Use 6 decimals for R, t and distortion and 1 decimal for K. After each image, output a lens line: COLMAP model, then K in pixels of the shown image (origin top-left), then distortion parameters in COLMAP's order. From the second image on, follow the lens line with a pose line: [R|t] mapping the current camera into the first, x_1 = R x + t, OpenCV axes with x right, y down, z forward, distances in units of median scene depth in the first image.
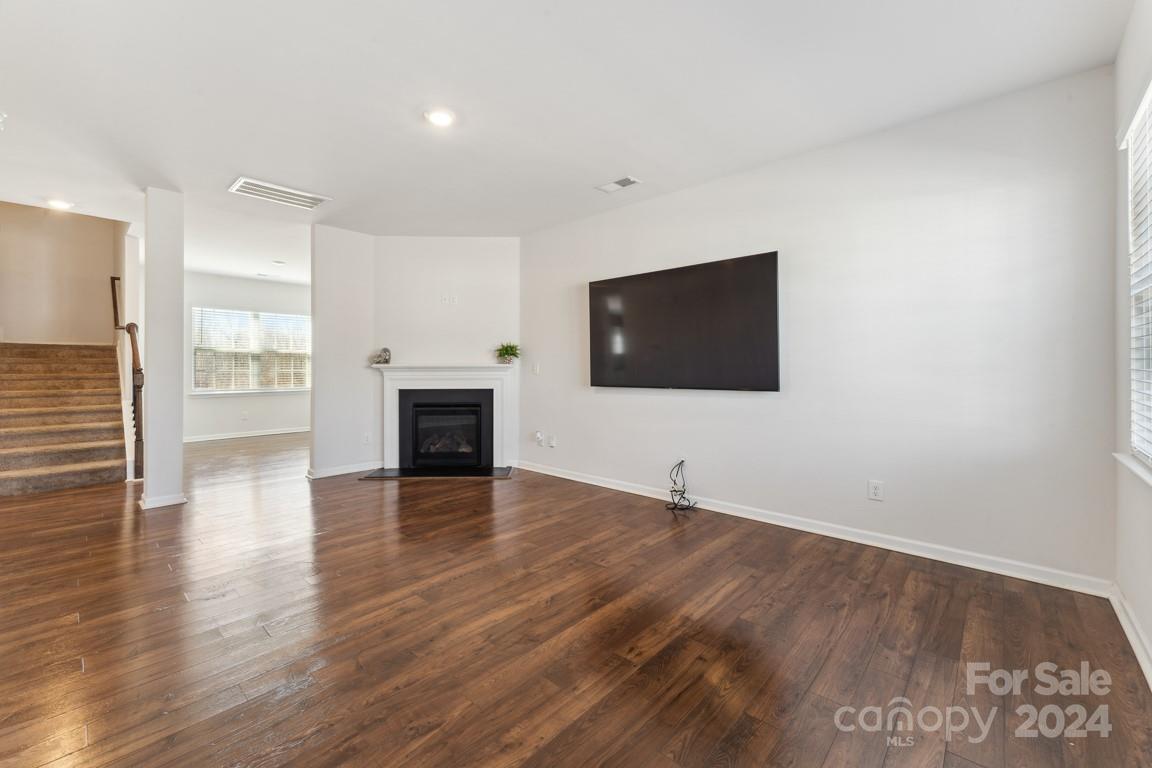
lens RADIAL K [[470.7, 0, 564.8], [0, 470.7, 365.2], [0, 0, 1]] dist [-0.003387, -0.001320]
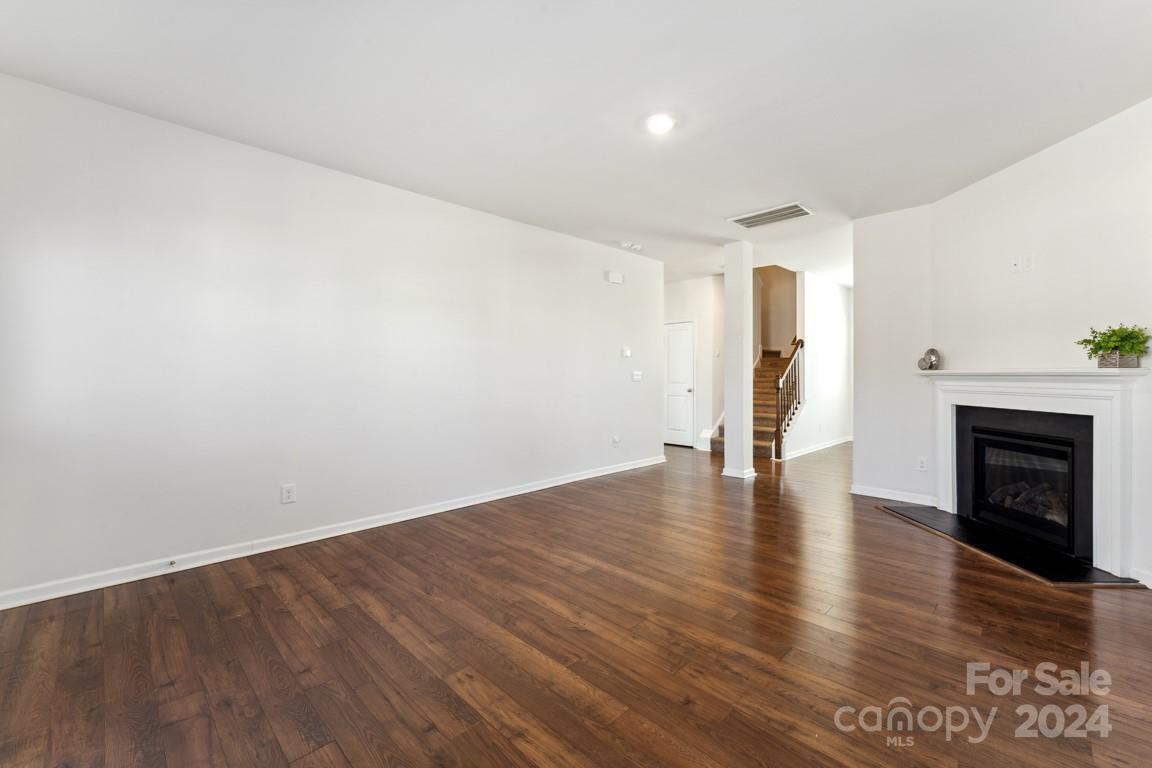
lens RADIAL K [[470.7, 0, 578.3], [0, 470.7, 376.2], [0, 0, 1]] dist [-0.003387, -0.001320]
pose [[-0.029698, 0.004482, -0.999549, 0.514799], [0.006539, 0.999969, 0.004290, 0.001000], [0.999538, -0.006409, -0.029727, 0.599671]]
